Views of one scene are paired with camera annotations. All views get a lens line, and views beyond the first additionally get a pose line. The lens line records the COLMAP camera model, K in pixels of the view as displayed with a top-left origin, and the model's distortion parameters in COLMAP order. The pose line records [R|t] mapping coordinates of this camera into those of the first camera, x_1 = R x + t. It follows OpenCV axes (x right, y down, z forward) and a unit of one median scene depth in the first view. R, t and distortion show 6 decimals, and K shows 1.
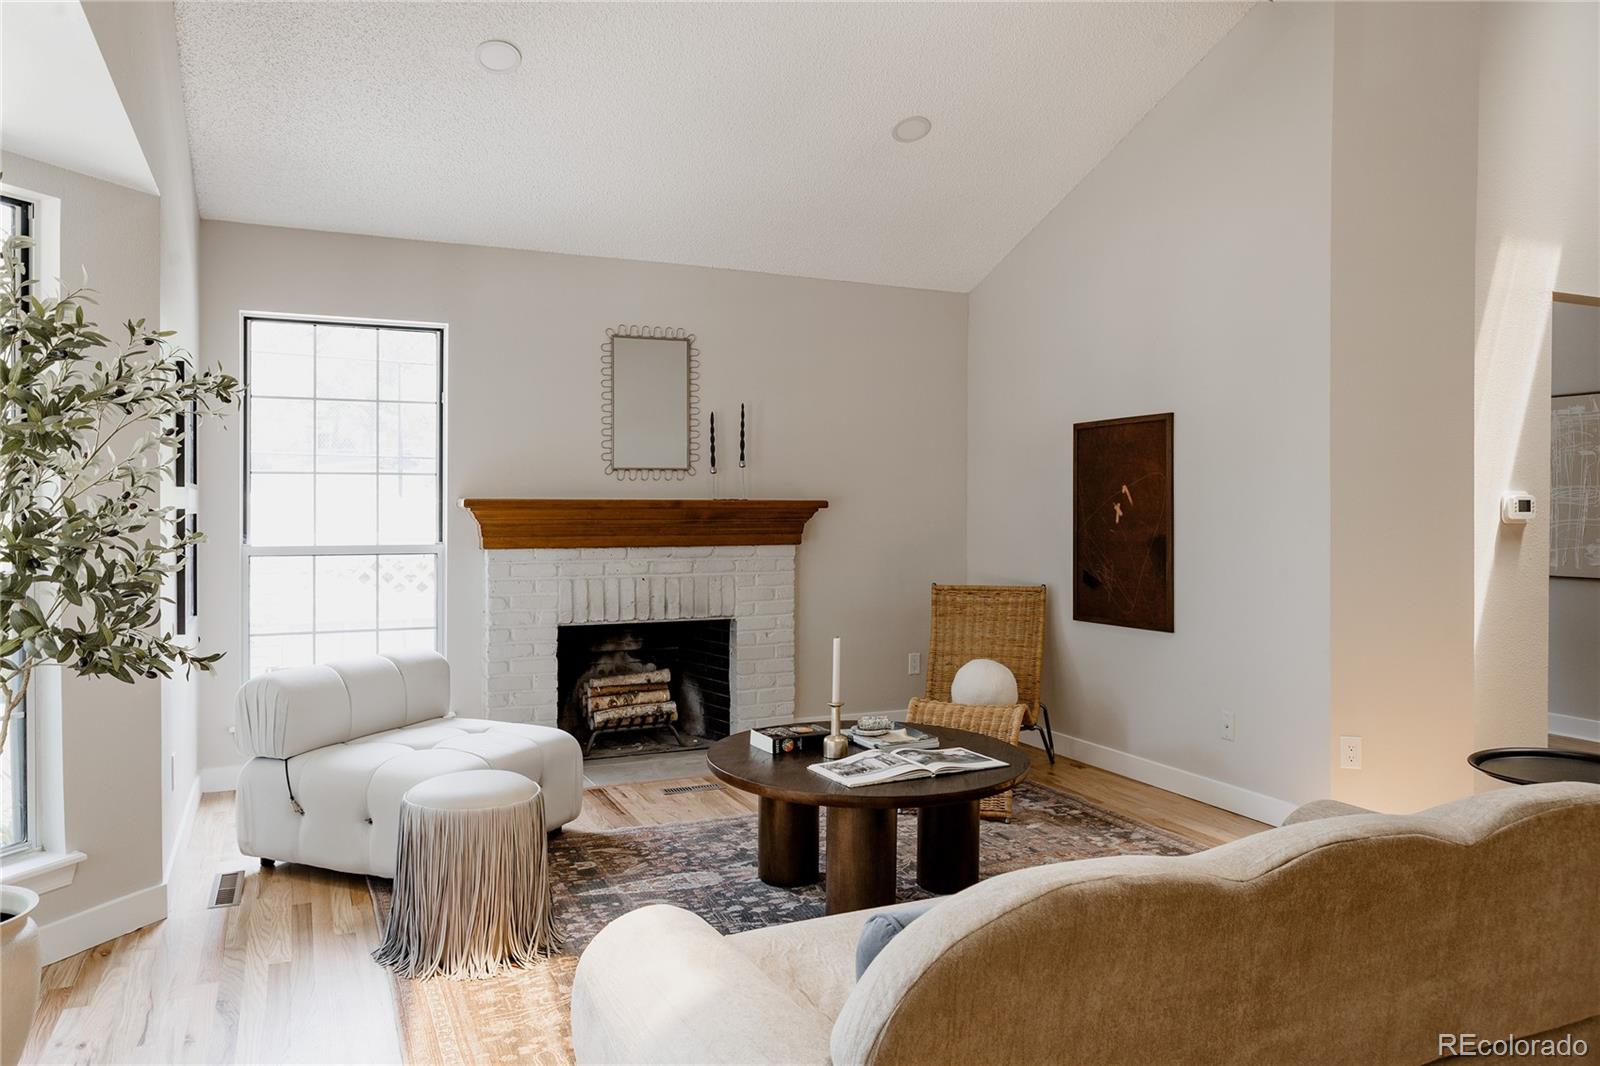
lens RADIAL K [[1101.0, 0, 809.6], [0, 1101.0, 510.6], [0, 0, 1]] dist [-0.026186, 0.005011]
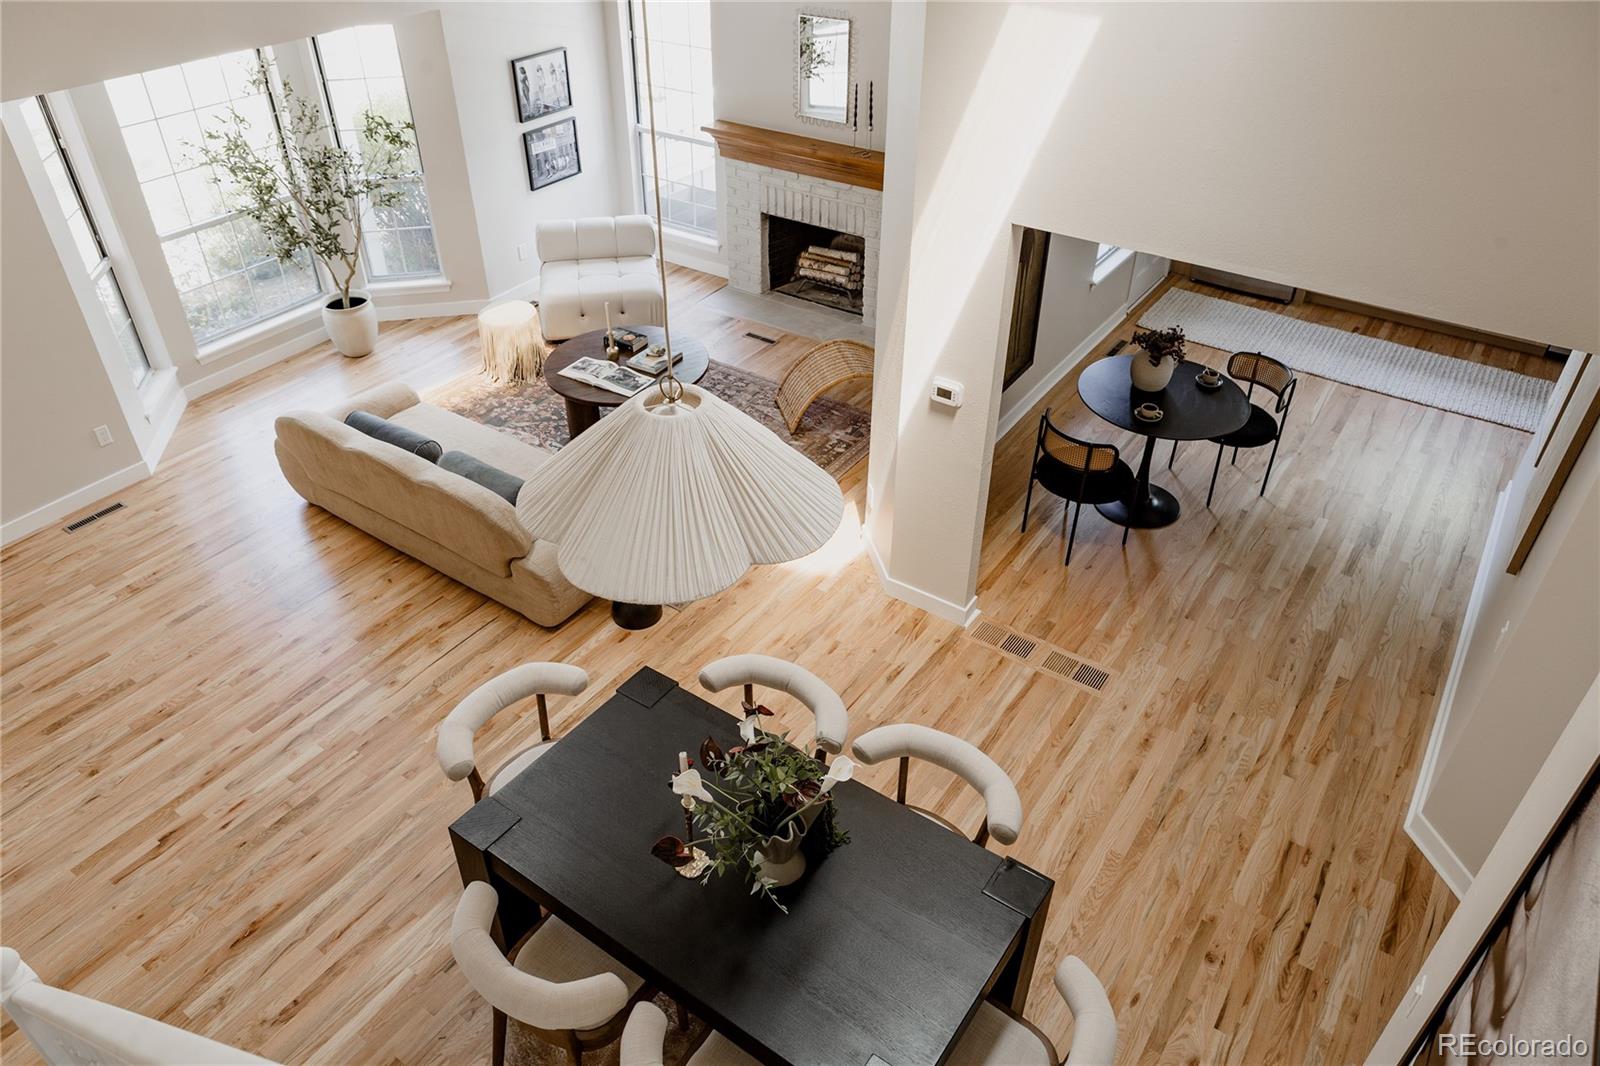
lens RADIAL K [[1085.9, 0, 800.0], [0, 1085.9, 533.0], [0, 0, 1]] dist [0.009977, 0.000916]
pose [[0.511386, 0.508277, -0.692920, 1.107306], [-0.006144, 0.808472, 0.588503, -0.439356], [0.859329, -0.296695, 0.416564, 0.234366]]
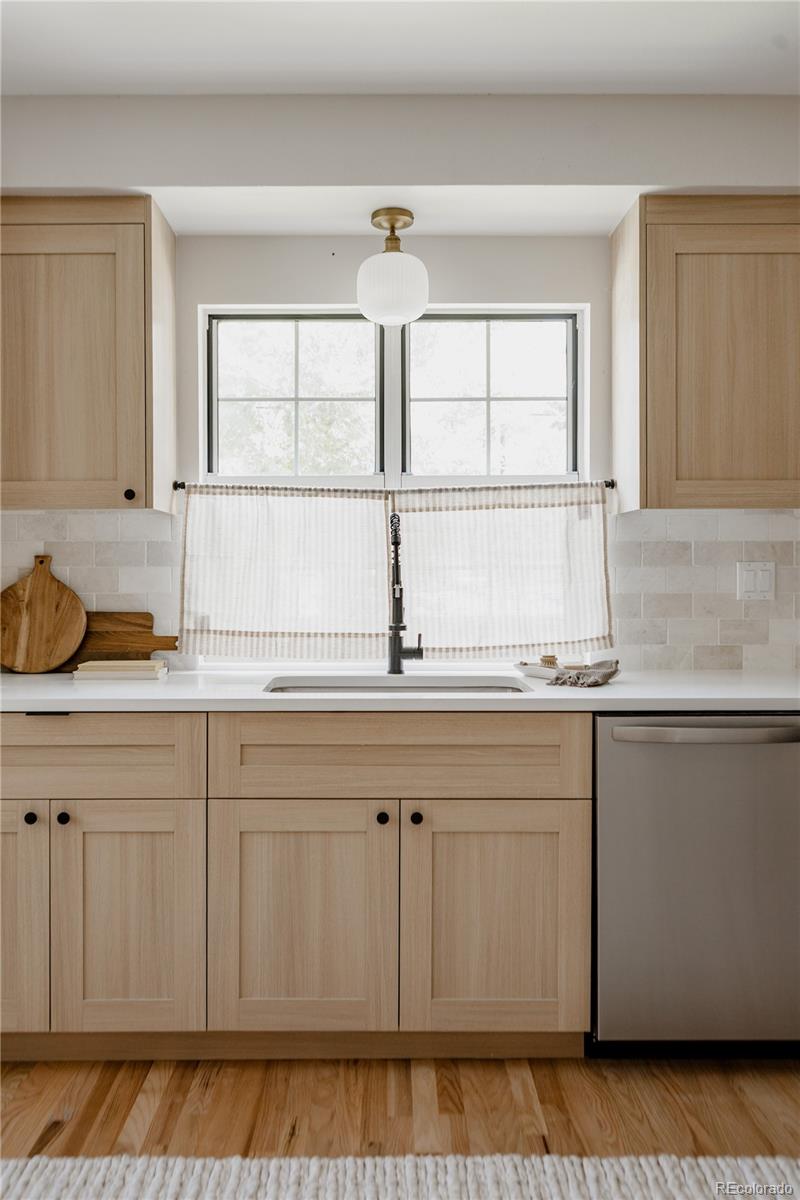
lens RADIAL K [[973.8, 0, 394.1], [0, 973.8, 577.0], [0, 0, 1]] dist [0.001237, 0.003539]
pose [[0.914041, -0.008373, -0.405535, 0.583697], [0.007666, 0.999965, -0.003368, 0.007593], [0.405549, -0.000030, 0.914073, 1.332637]]
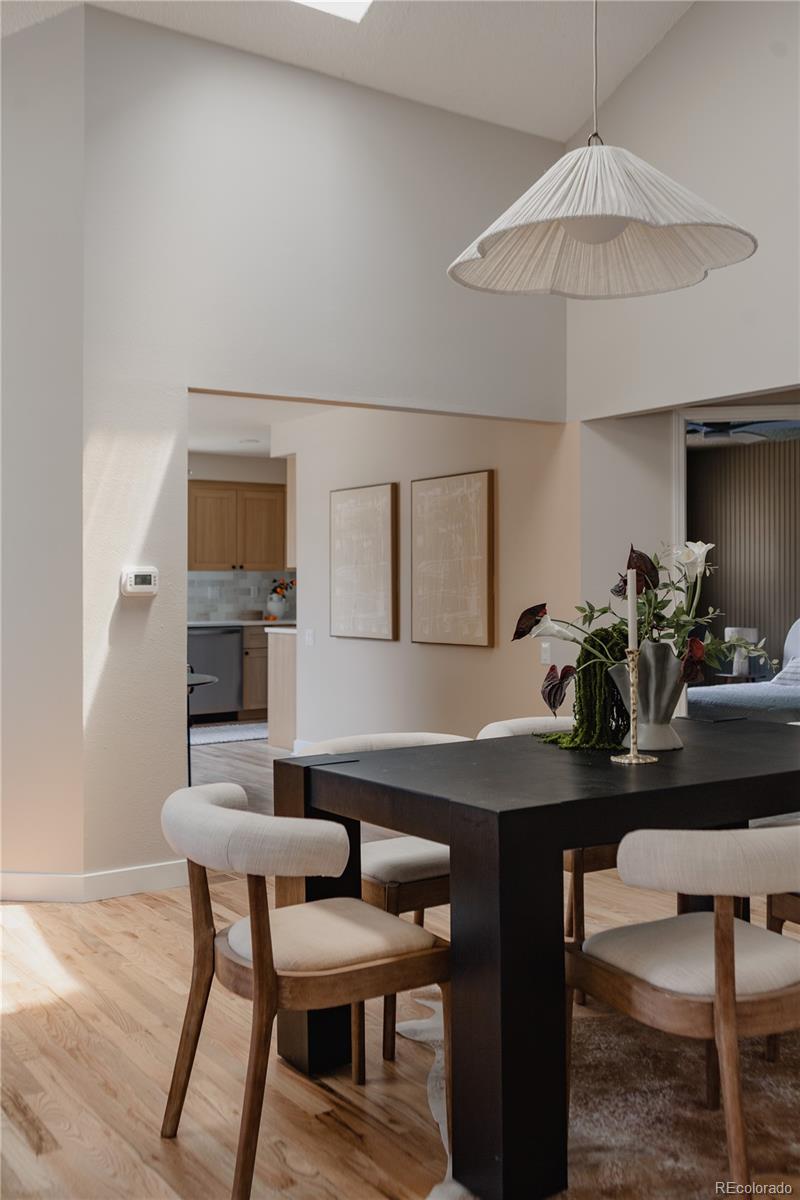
lens RADIAL K [[1145.6, 0, 399.3], [0, 1145.6, 565.1], [0, 0, 1]] dist [0.015387, 0.005061]
pose [[0.986180, -0.001382, 0.165674, 0.535314], [0.004792, 0.999785, -0.020184, 0.004048], [-0.165611, 0.020699, 0.985974, -0.135320]]
